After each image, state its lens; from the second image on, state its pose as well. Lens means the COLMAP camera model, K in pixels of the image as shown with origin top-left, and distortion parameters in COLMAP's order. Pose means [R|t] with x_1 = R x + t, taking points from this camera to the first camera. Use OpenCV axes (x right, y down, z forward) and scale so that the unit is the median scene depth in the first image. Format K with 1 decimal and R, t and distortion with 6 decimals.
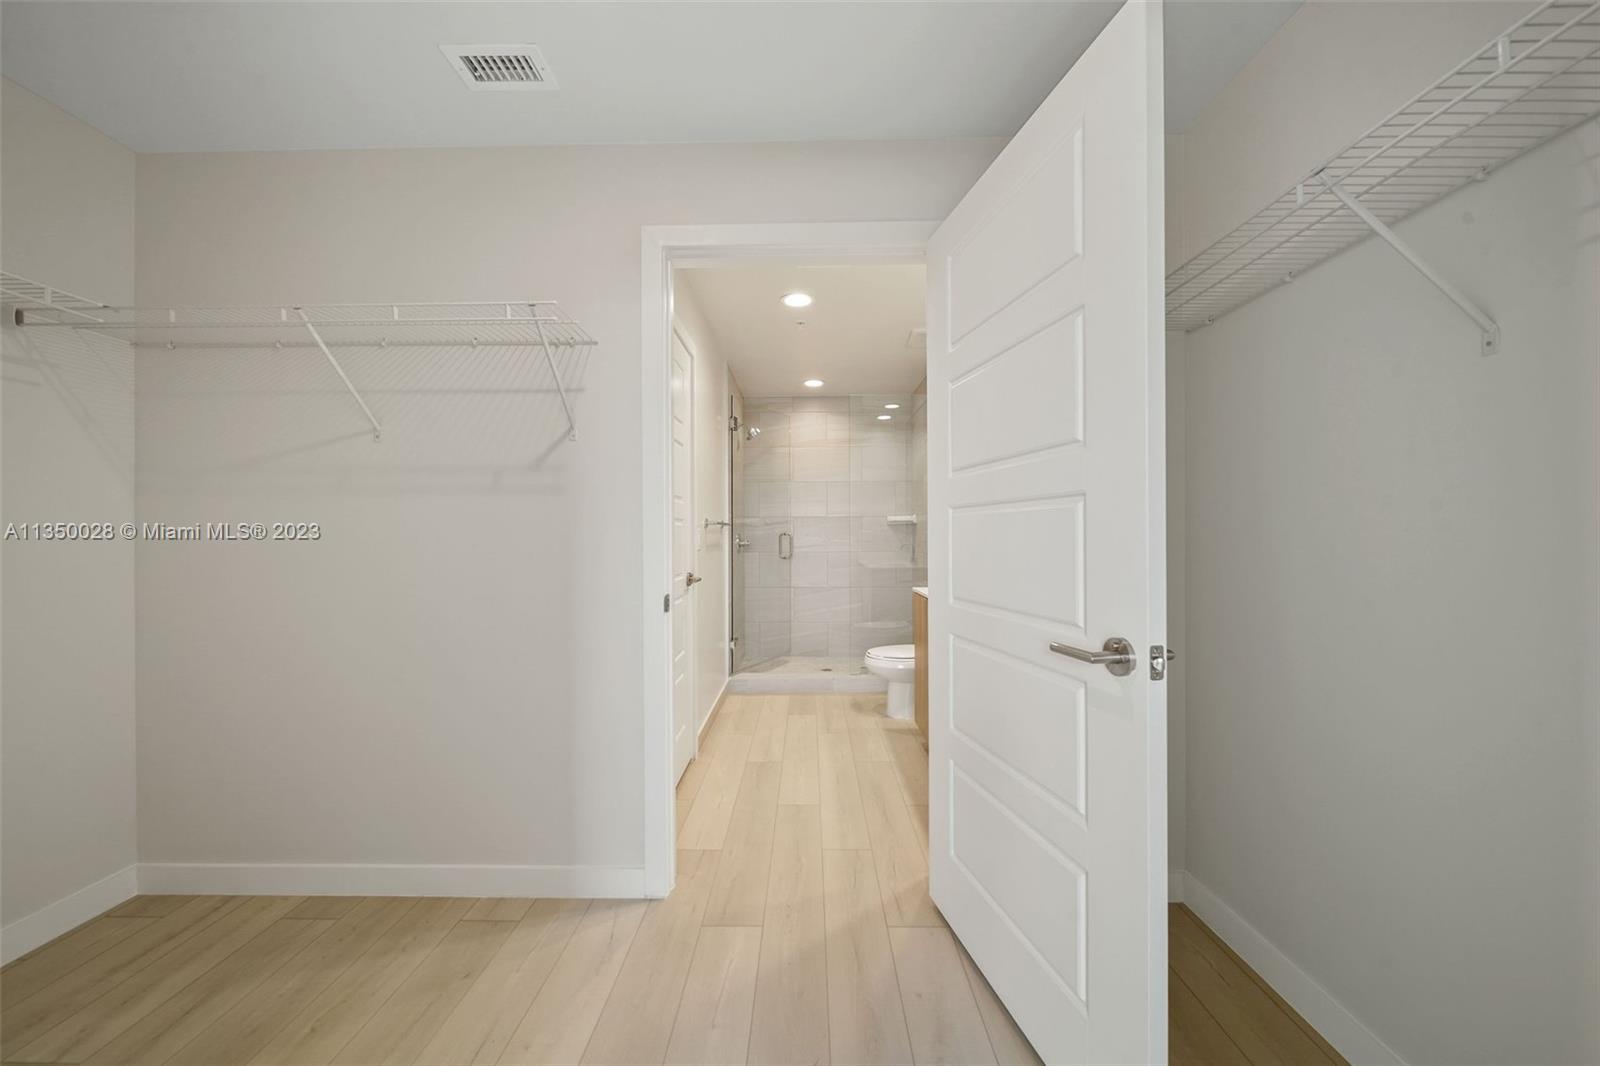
lens RADIAL K [[564.6, 0, 796.6], [0, 564.6, 531.9], [0, 0, 1]] dist [-0.001143, -0.000323]
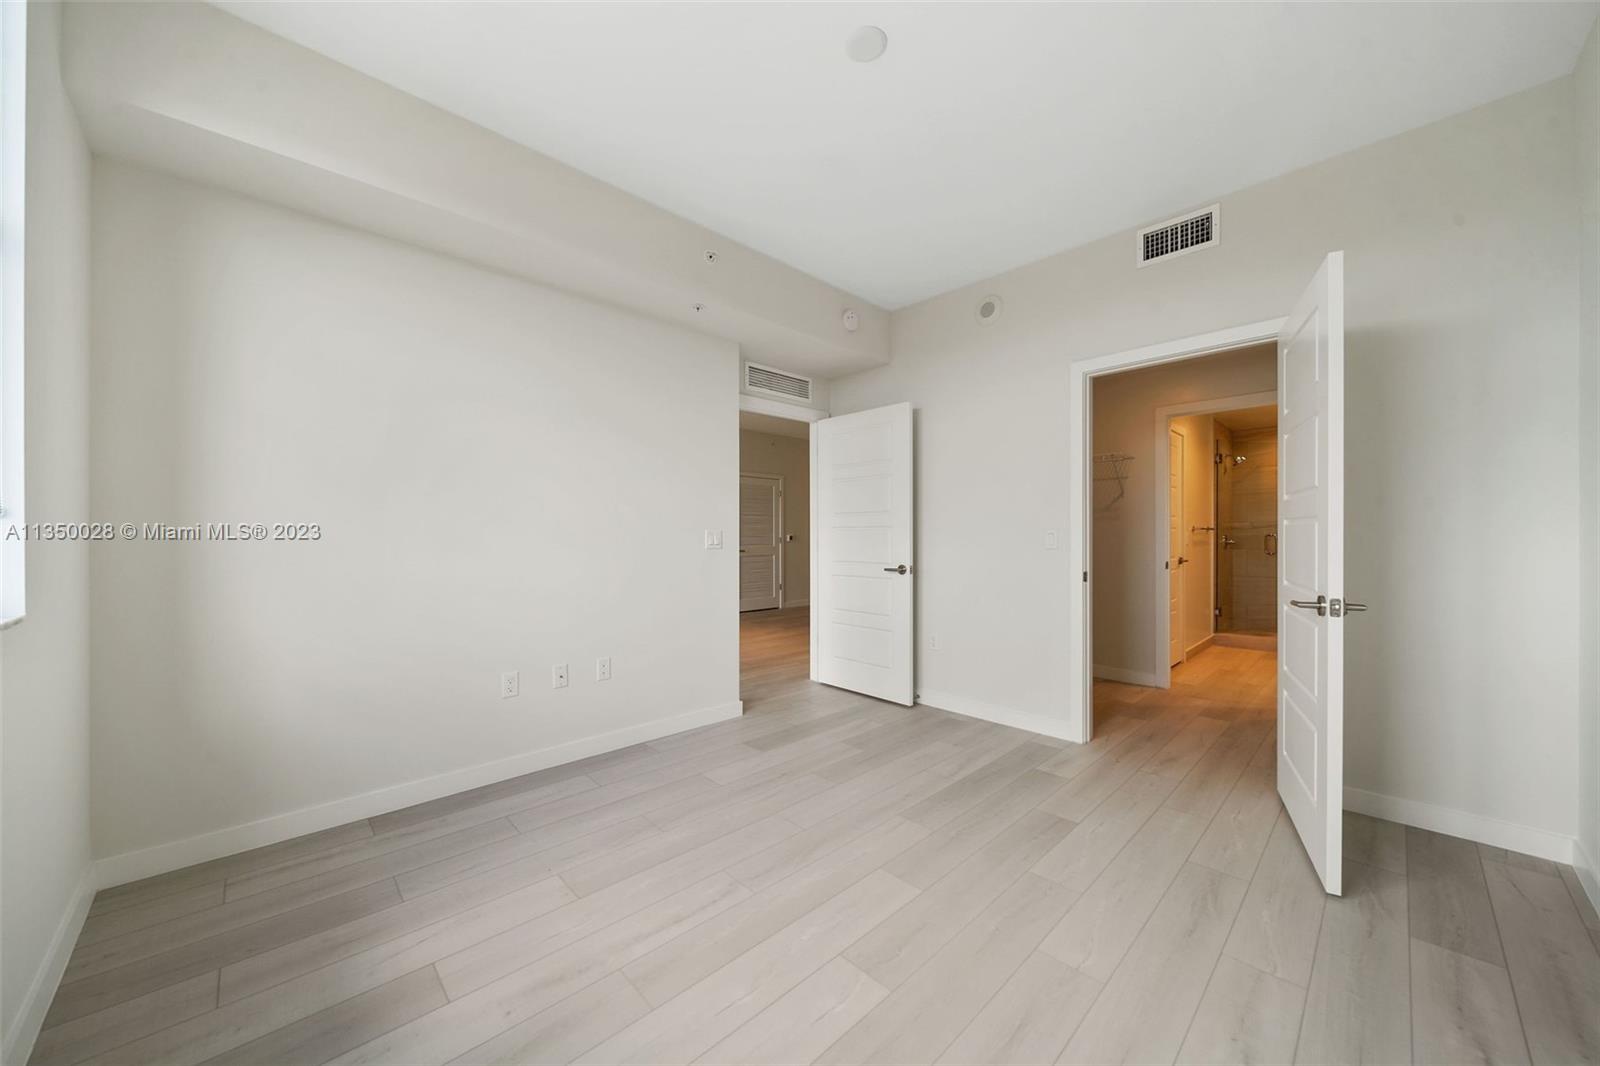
lens RADIAL K [[572.3, 0, 796.3], [0, 572.3, 533.6], [0, 0, 1]] dist [-0.001700, -0.000595]
pose [[0.703225, 0.004572, -0.710952, 0.168402], [0.000784, 0.999974, 0.007206, -0.011915], [0.710967, -0.005625, 0.703203, -0.793471]]
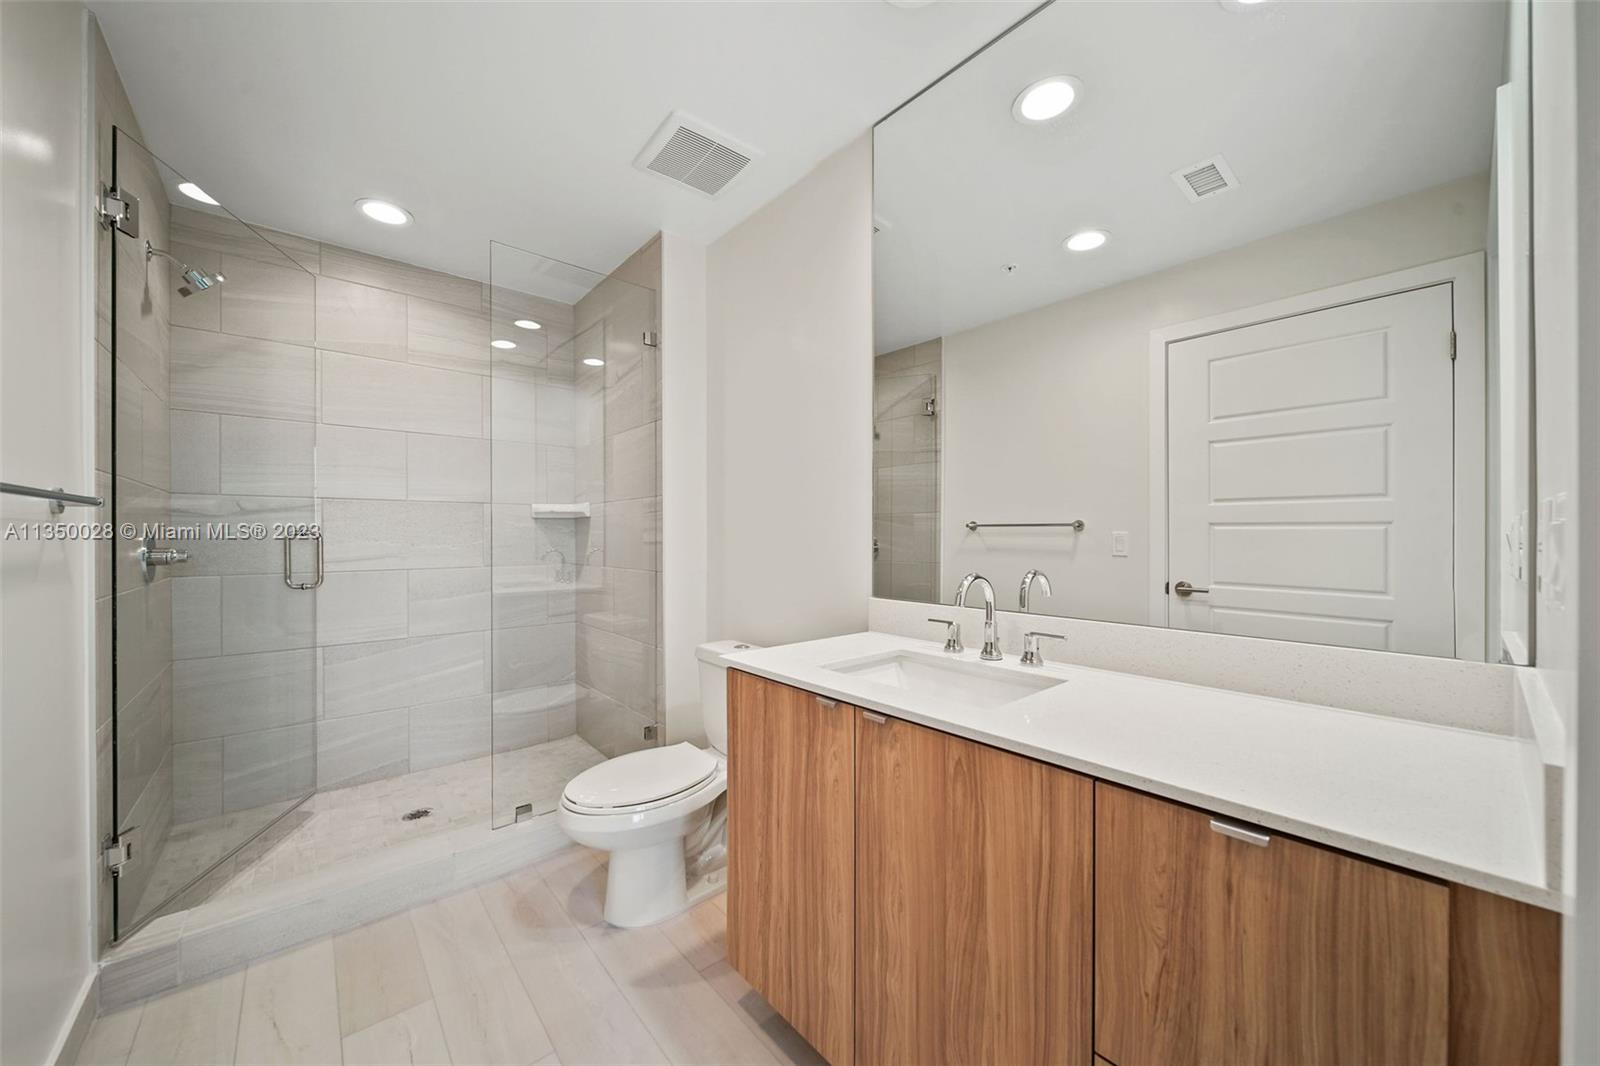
lens RADIAL K [[578.3, 0, 791.0], [0, 578.3, 538.5], [0, 0, 1]] dist [-0.000841, -0.000102]
pose [[0.752402, -0.000092, 0.658705, -0.035745], [-0.004974, 0.999971, 0.005820, 0.004043], [-0.658686, -0.007655, 0.752379, 0.465763]]
